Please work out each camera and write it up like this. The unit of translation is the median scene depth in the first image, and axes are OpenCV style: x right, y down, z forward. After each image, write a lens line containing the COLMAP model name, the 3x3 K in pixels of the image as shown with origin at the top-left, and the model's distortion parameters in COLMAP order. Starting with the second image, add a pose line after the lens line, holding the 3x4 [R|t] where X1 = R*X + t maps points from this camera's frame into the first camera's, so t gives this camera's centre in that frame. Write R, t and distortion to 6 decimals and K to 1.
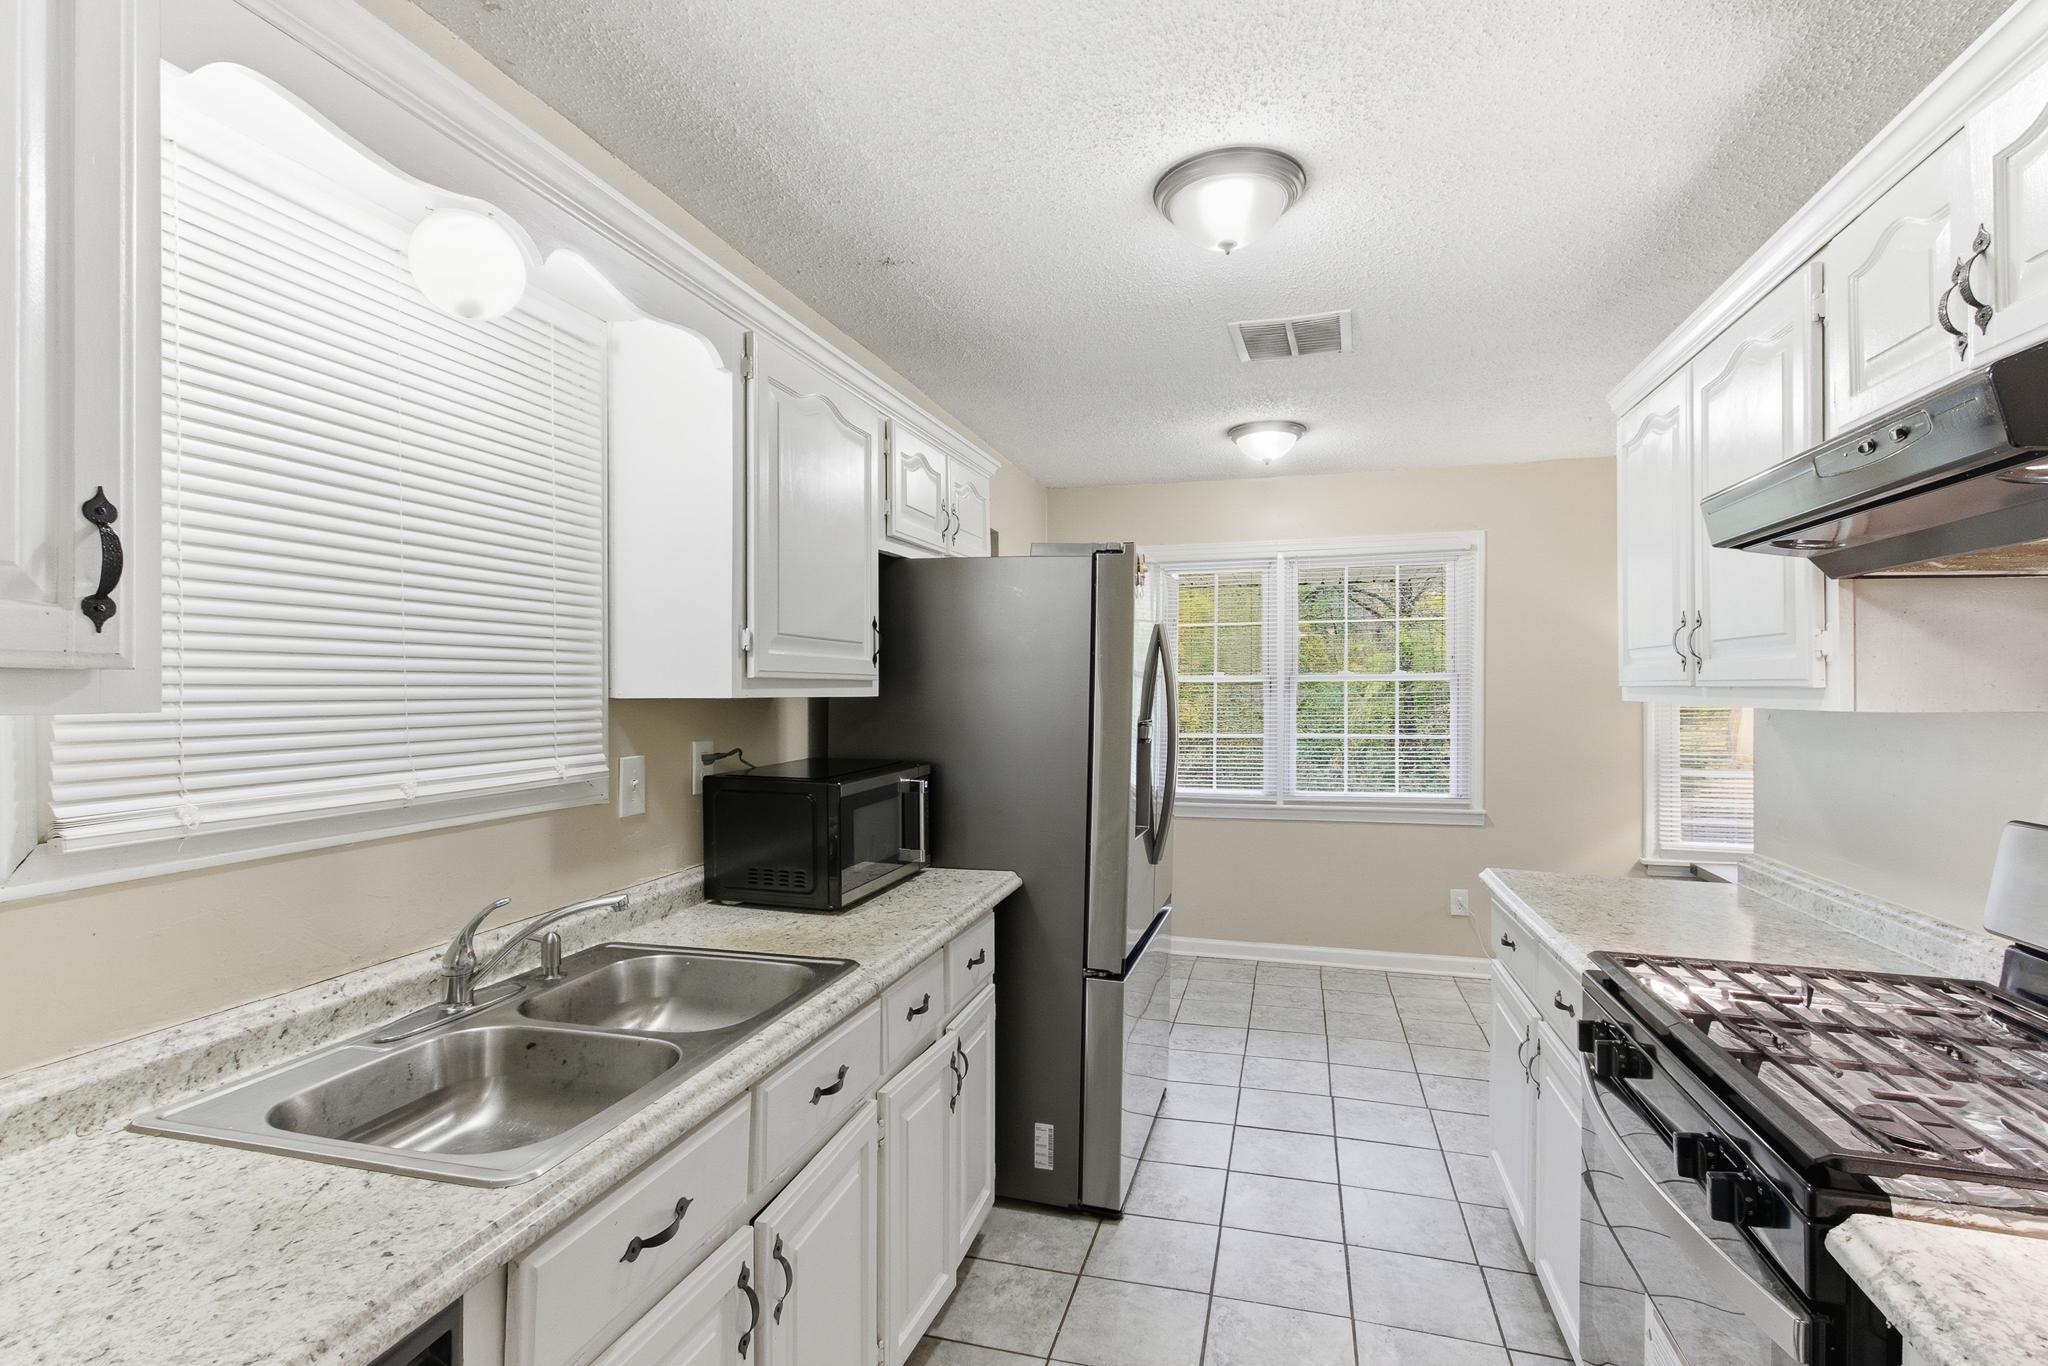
lens RADIAL K [[972.7, 0, 1021.0], [0, 972.7, 698.1], [0, 0, 1]] dist [-0.002027, 0.000953]
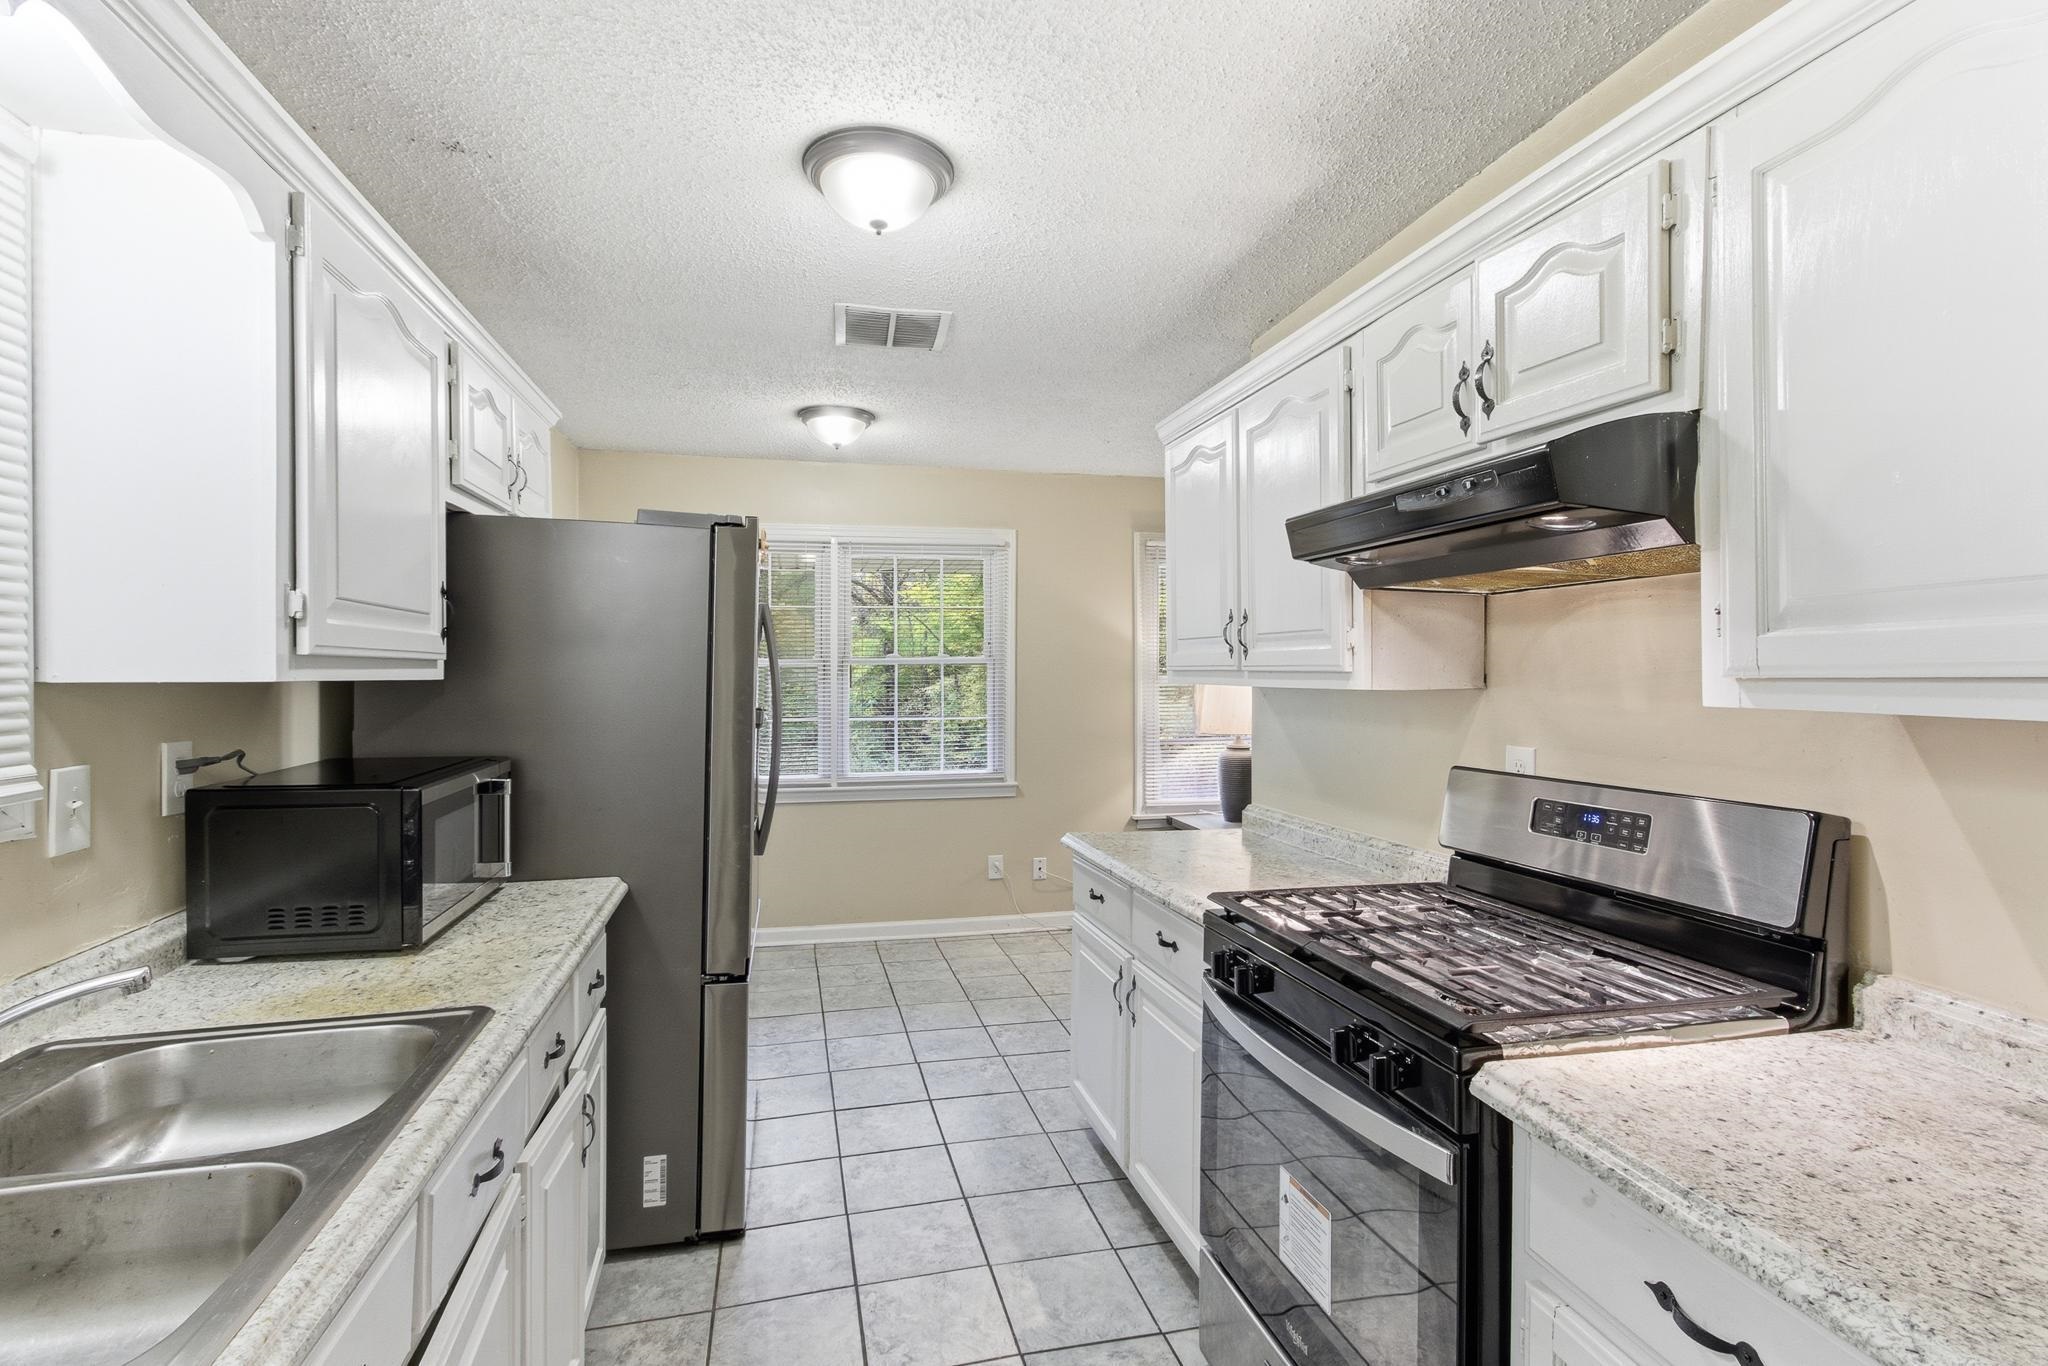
lens RADIAL K [[968.2, 0, 1024.0], [0, 968.2, 683.0], [0, 0, 1]] dist [0.003563, 0.001325]
pose [[0.867237, -0.002964, 0.497887, -0.147100], [0.002346, 0.999996, 0.001867, 0.000617], [-0.497891, -0.000451, 0.867240, 0.063004]]
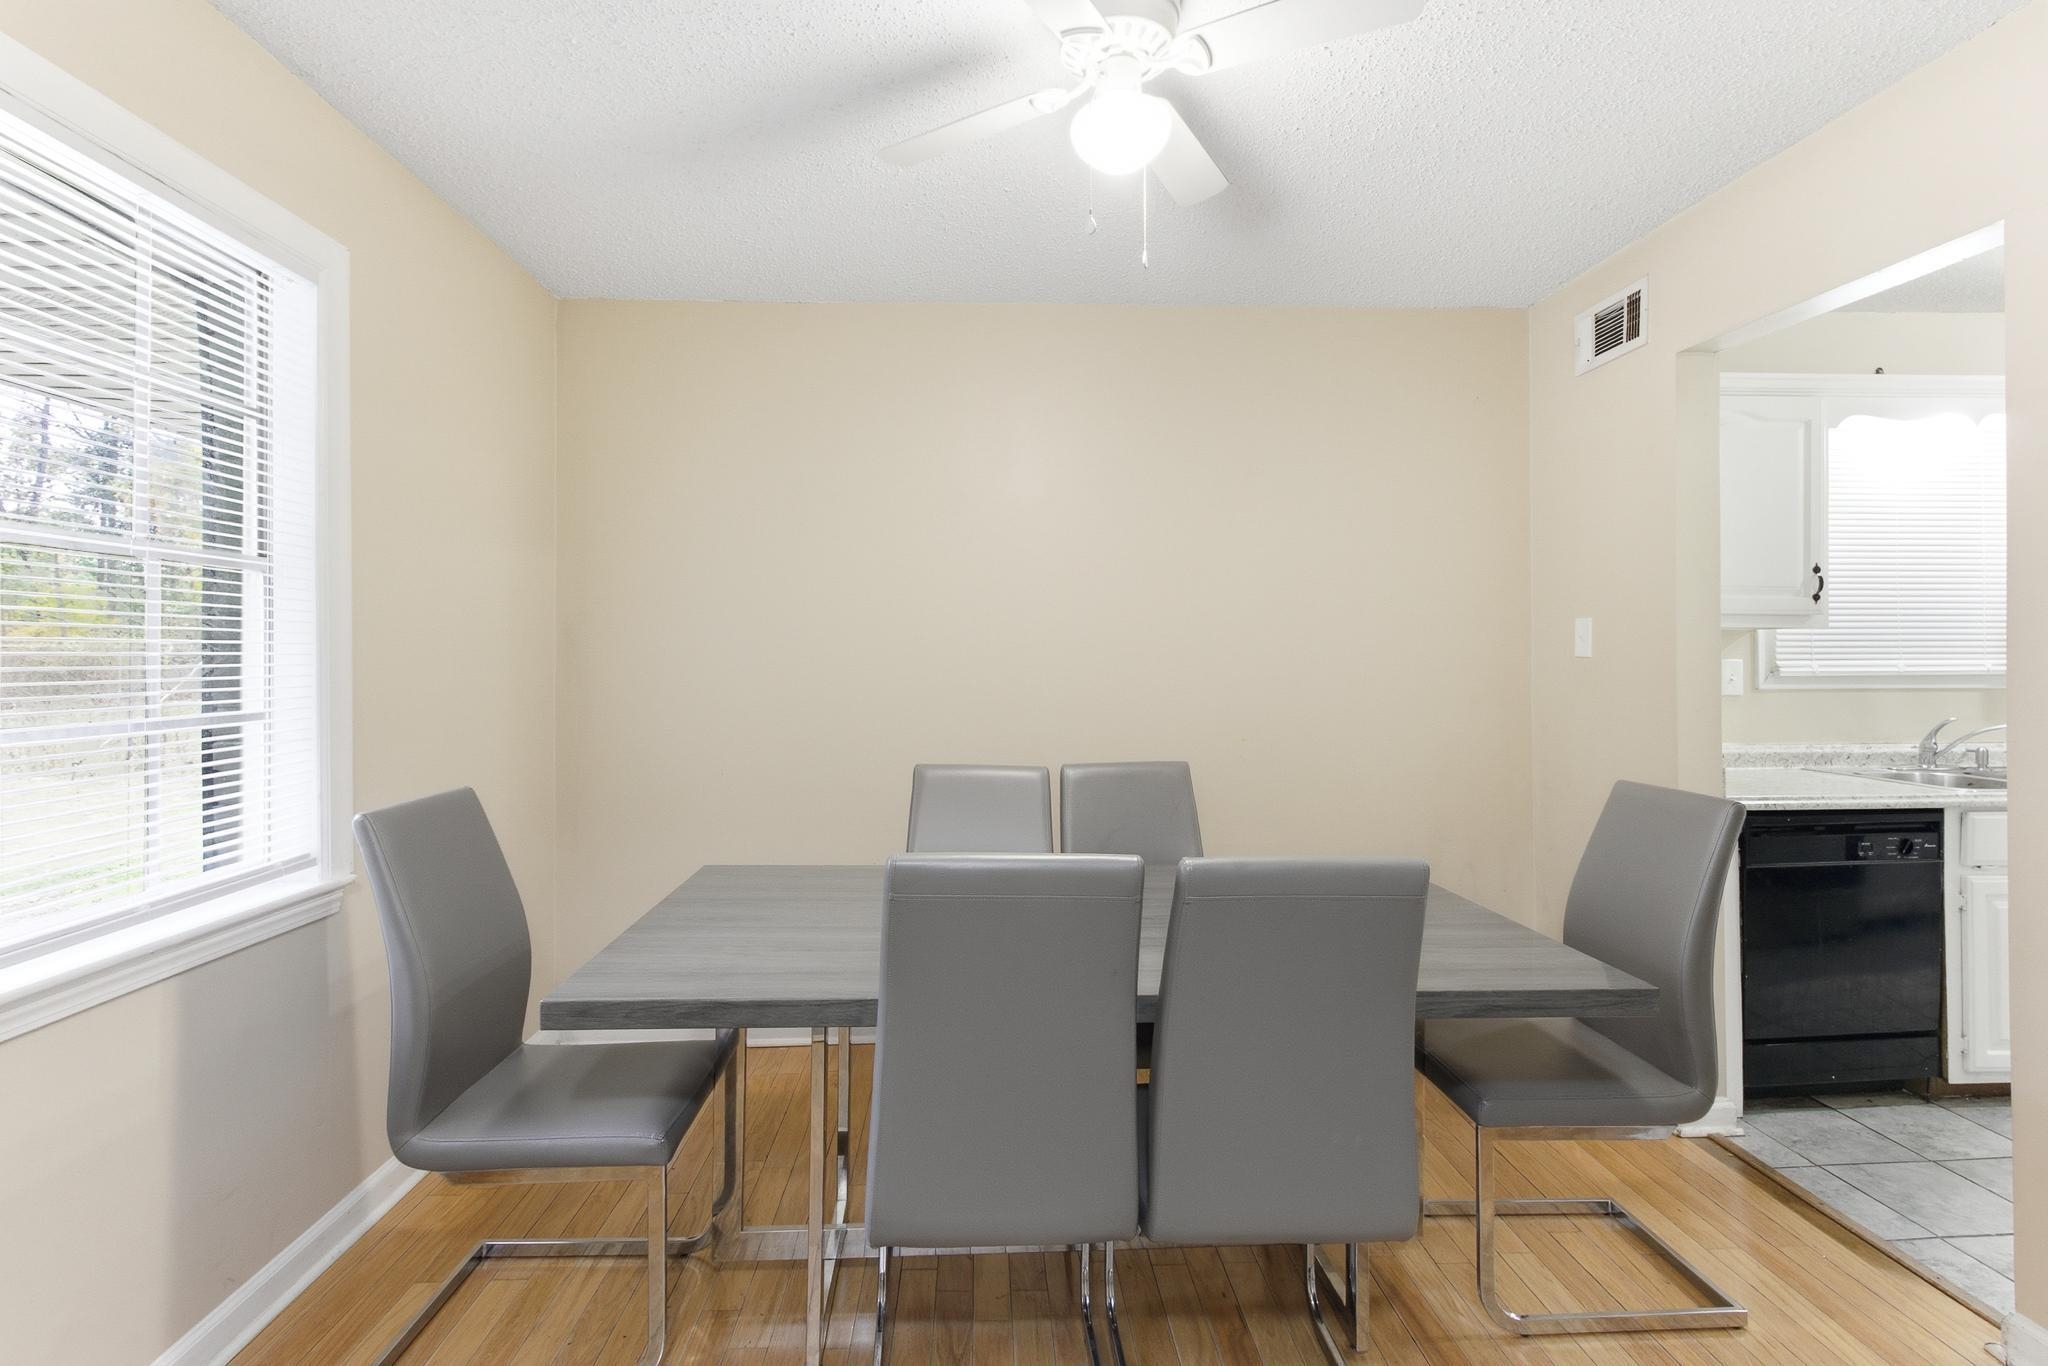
lens RADIAL K [[950.2, 0, 1016.4], [0, 950.2, 661.7], [0, 0, 1]] dist [0.002322, 0.000256]
pose [[0.314879, -0.001779, -0.949130, 0.436826], [0.000322, 0.999998, -0.001768, 0.045572], [0.949132, 0.000252, 0.314879, -0.876725]]
